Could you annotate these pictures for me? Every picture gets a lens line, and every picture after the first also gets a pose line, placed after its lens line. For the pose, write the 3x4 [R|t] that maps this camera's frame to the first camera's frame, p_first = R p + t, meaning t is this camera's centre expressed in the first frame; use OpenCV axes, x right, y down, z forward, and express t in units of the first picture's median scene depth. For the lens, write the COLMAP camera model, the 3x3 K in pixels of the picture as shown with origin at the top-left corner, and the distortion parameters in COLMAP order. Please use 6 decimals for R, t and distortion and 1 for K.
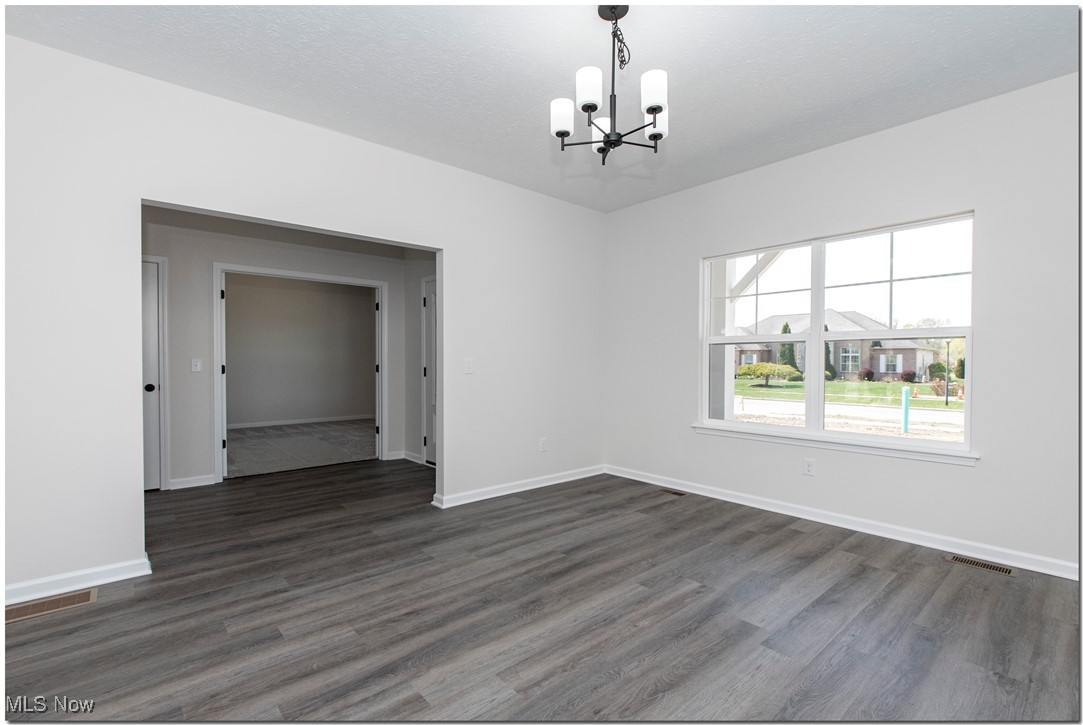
lens RADIAL K [[494.0, 0, 545.9], [0, 494.0, 371.2], [0, 0, 1]] dist [0.001969, 0.001446]
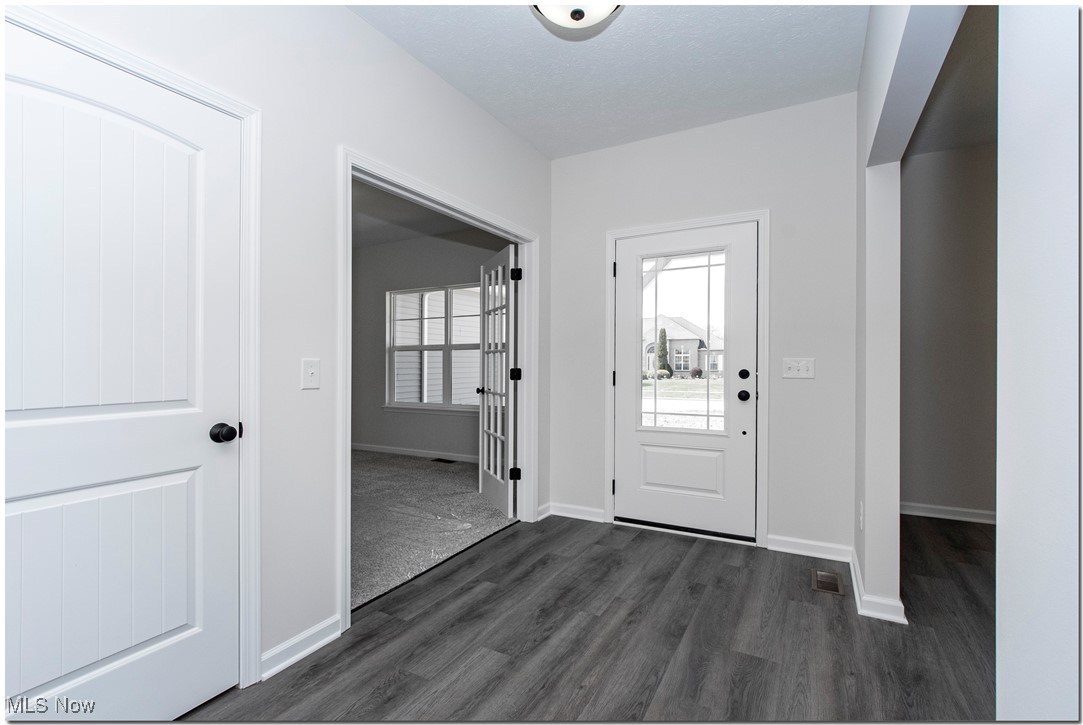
lens RADIAL K [[494.0, 0, 549.2], [0, 494.0, 361.4], [0, 0, 1]] dist [0.001969, 0.001446]
pose [[0.929353, -0.000525, 0.369193, -0.087160], [0.007420, 0.999824, -0.017256, -0.001839], [-0.369119, 0.018777, 0.929192, 0.066690]]
